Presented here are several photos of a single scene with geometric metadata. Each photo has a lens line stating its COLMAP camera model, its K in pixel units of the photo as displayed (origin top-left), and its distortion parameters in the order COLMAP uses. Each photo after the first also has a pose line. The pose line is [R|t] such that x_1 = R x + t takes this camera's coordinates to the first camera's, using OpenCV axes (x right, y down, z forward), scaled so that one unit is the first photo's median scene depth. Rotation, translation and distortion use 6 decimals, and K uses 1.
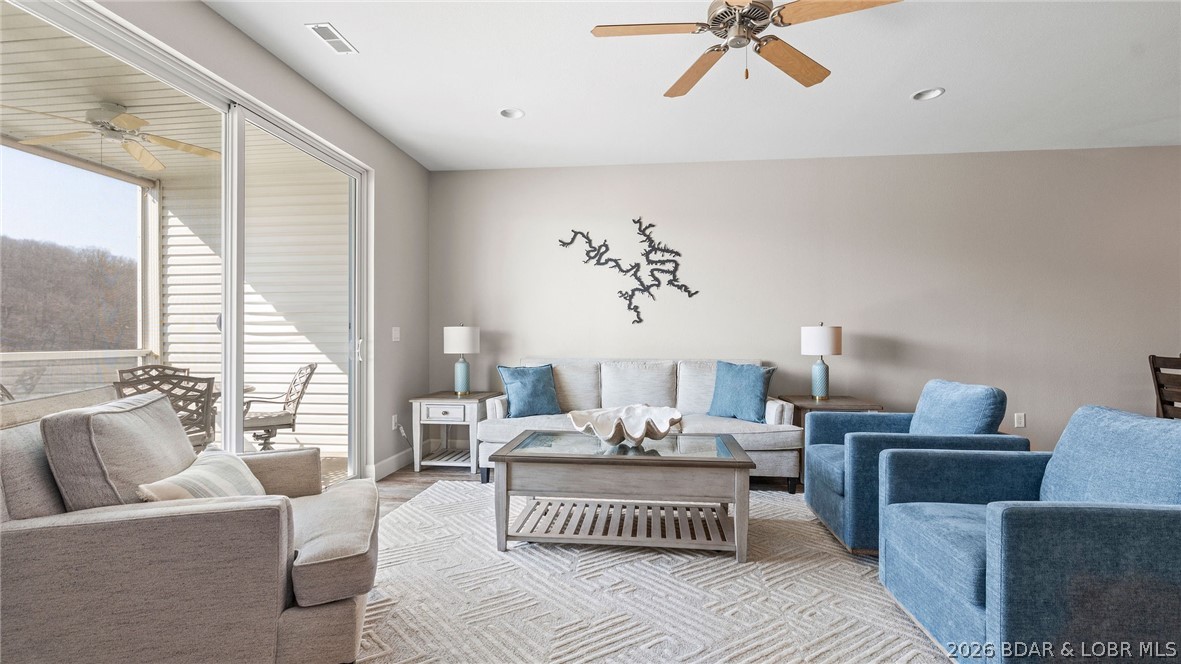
lens RADIAL K [[529.0, 0, 596.9], [0, 529.0, 340.0], [0, 0, 1]] dist [-0.013065, 0.004100]
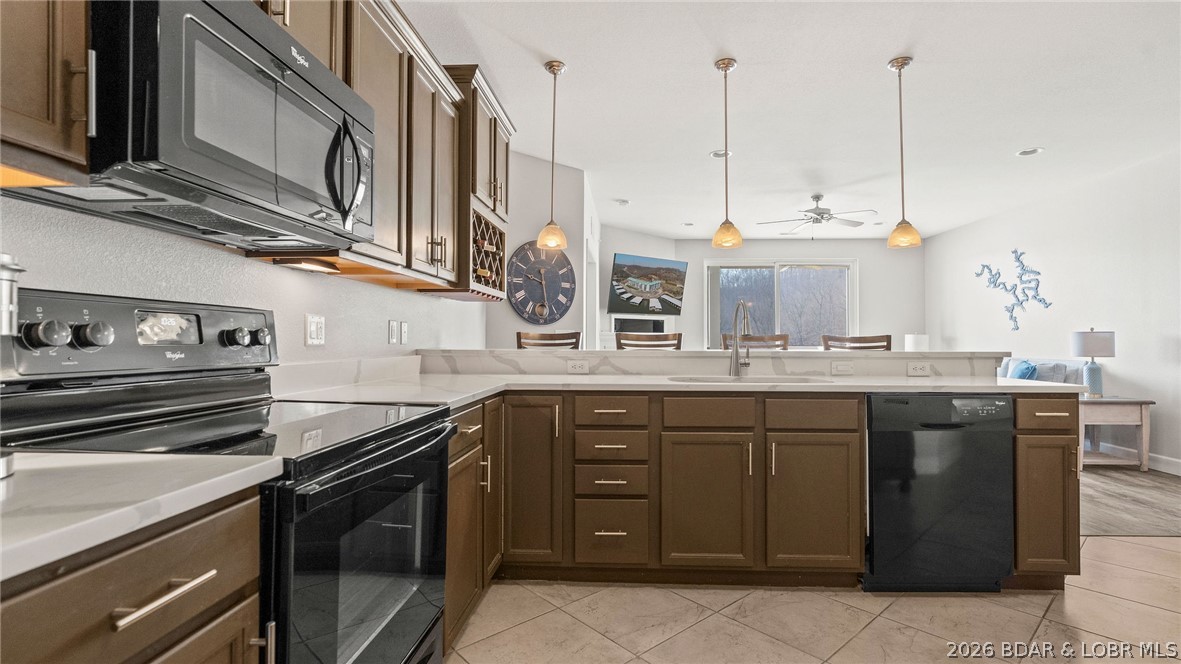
lens RADIAL K [[529.0, 0, 610.6], [0, 529.0, 338.0], [0, 0, 1]] dist [-0.013065, 0.004100]
pose [[0.055489, -0.004169, -0.998451, 1.309660], [-0.007502, 0.999961, -0.004592, 0.000671], [0.998431, 0.007745, 0.055456, -0.061128]]
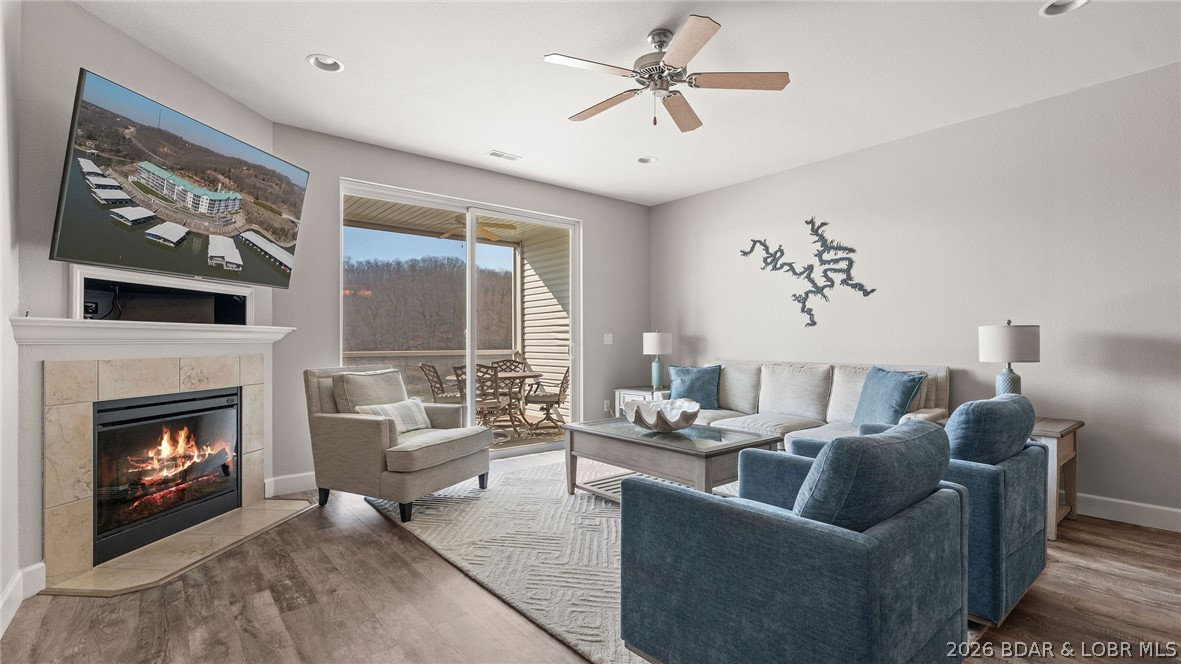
lens RADIAL K [[543.1, 0, 606.4], [0, 543.1, 346.5], [0, 0, 1]] dist [-0.031087, -0.004764]
pose [[0.717771, 0.002690, -0.696274, 0.501993], [0.001013, 0.999987, 0.004907, 0.000744], [0.696279, -0.004227, 0.717759, 0.019710]]
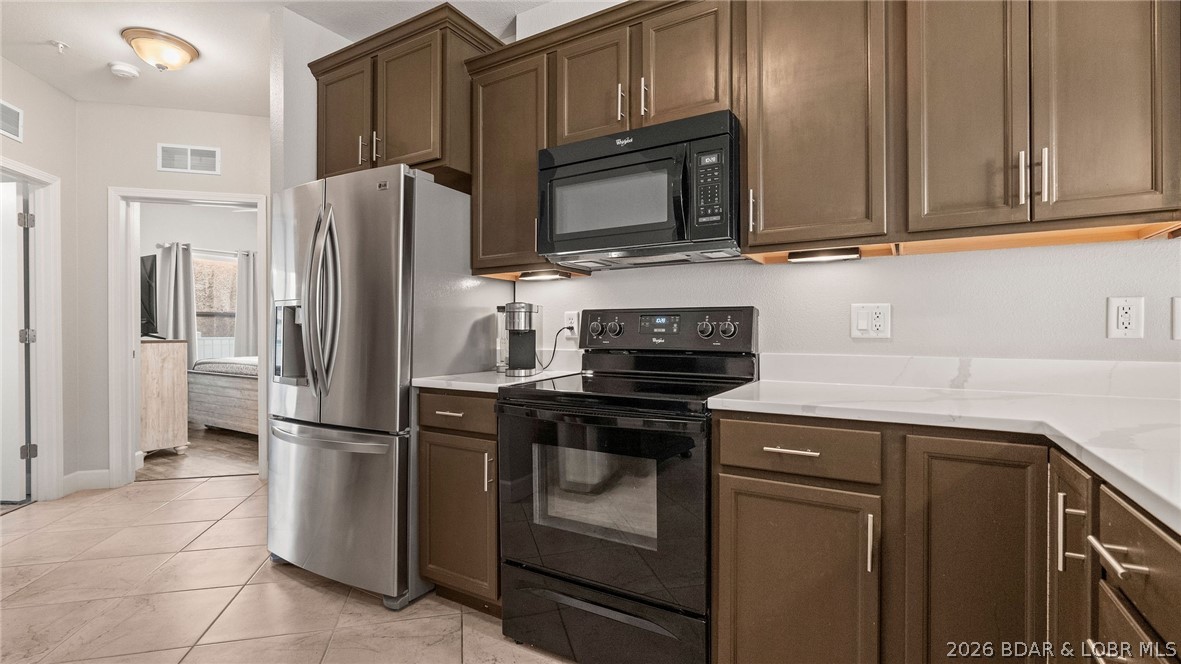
lens RADIAL K [[529.0, 0, 591.3], [0, 529.0, 333.0], [0, 0, 1]] dist [-0.013065, 0.004100]
pose [[-0.905891, -0.002994, 0.423499, 0.917582], [0.000700, 0.999963, 0.008565, 0.000127], [-0.423509, 0.008056, -0.905856, 0.152057]]
